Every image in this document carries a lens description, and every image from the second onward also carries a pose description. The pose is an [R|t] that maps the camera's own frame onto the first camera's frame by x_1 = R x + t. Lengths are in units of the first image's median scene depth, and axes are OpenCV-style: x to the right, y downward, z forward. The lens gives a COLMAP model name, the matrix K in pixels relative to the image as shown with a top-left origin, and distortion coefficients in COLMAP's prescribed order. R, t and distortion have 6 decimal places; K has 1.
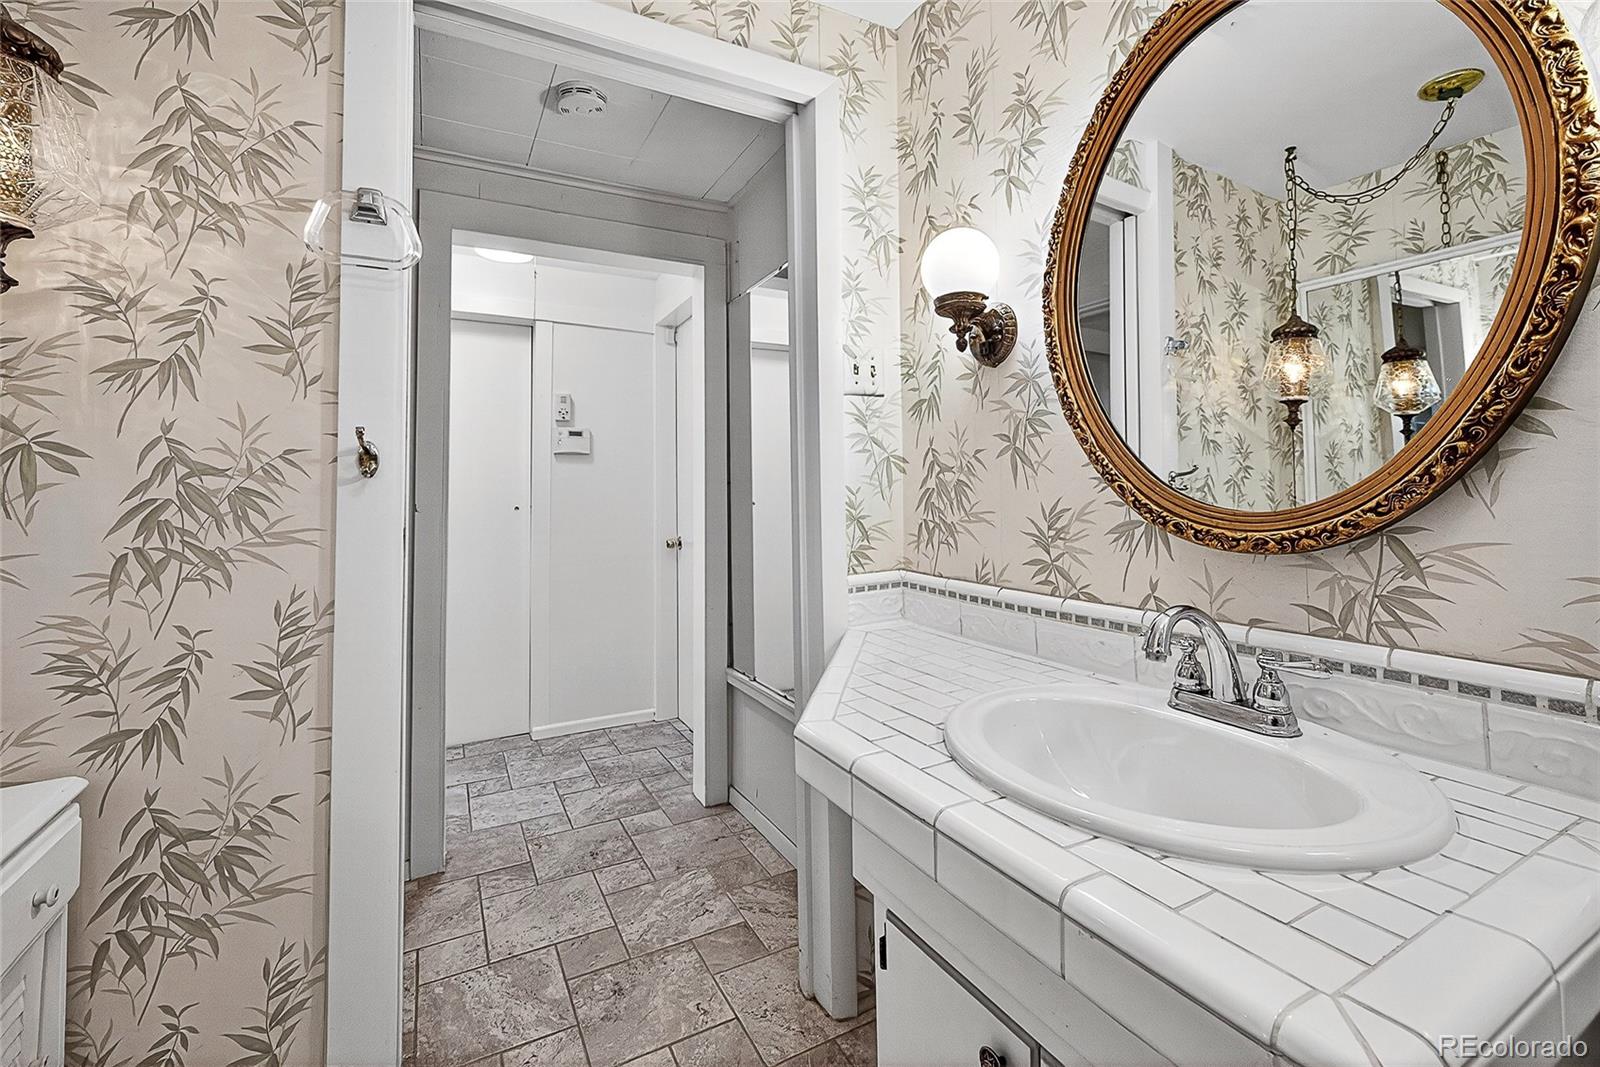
lens RADIAL K [[686.1, 0, 800.3], [0, 686.1, 485.3], [0, 0, 1]] dist [0.000393, 0.000019]
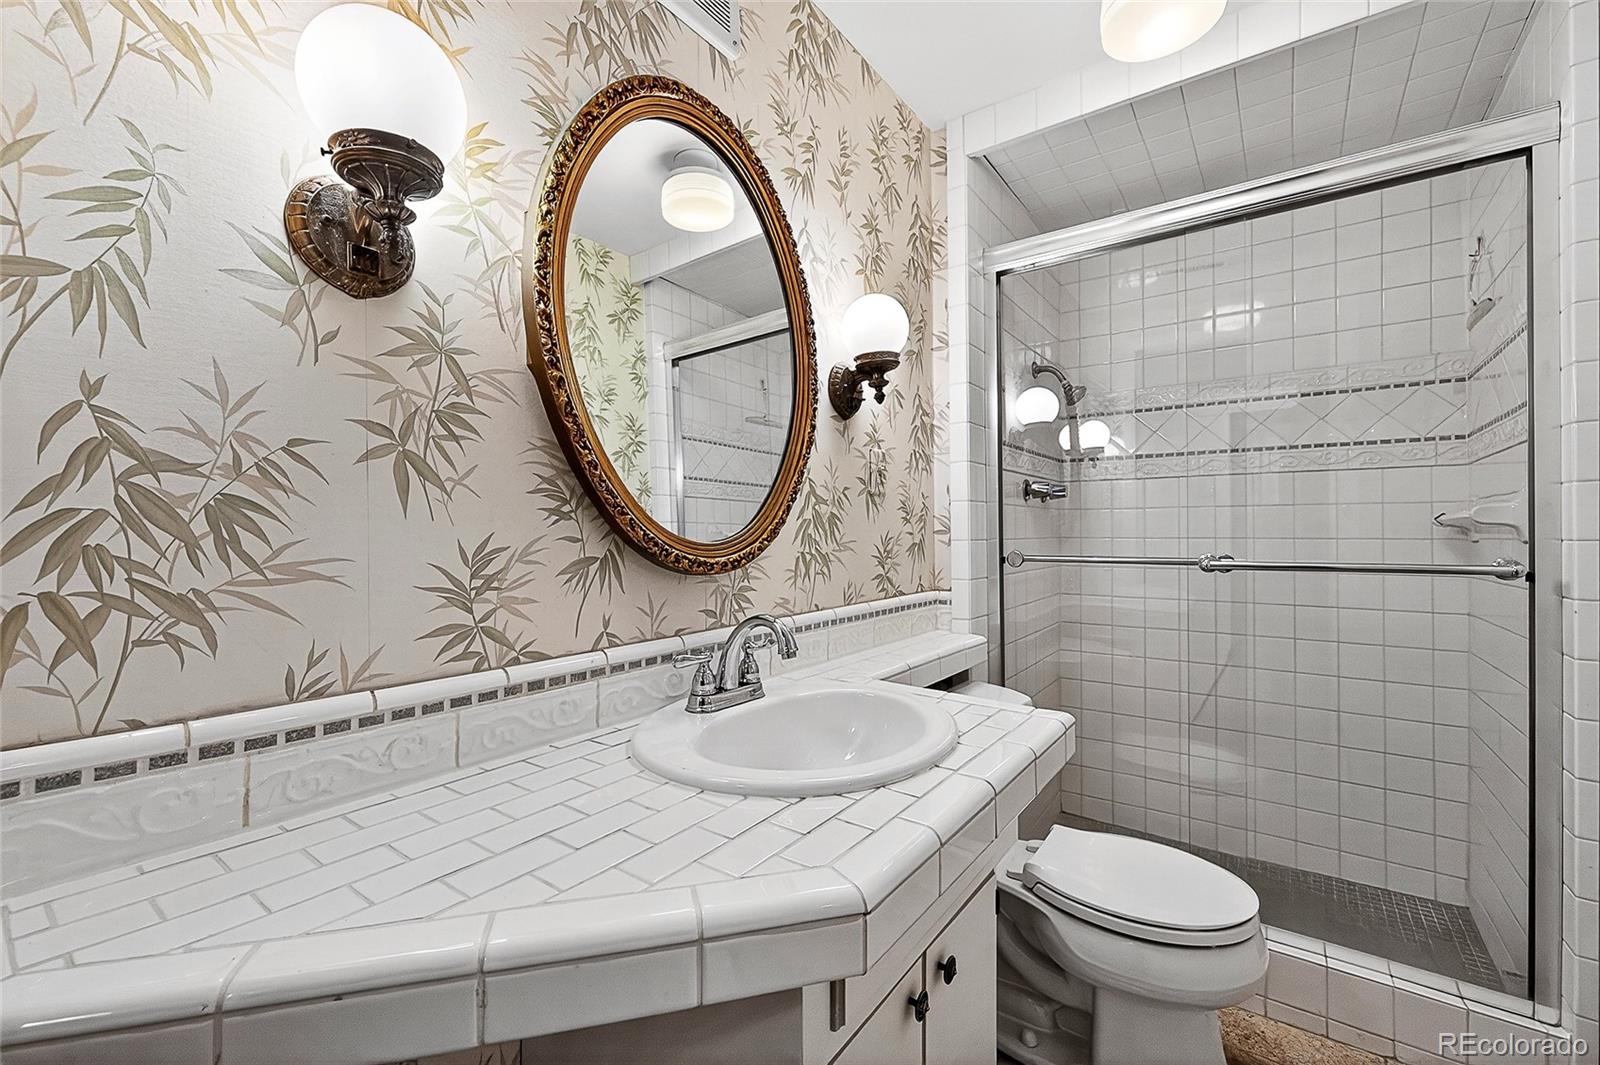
lens RADIAL K [[668.1, 0, 800.7], [0, 668.1, 543.1], [0, 0, 1]] dist [0.001298, 0.000297]
pose [[-0.436598, -0.003556, 0.899650, -0.396832], [-0.004642, 0.999988, 0.001700, 0.026184], [-0.899645, -0.003434, -0.436609, 1.003488]]
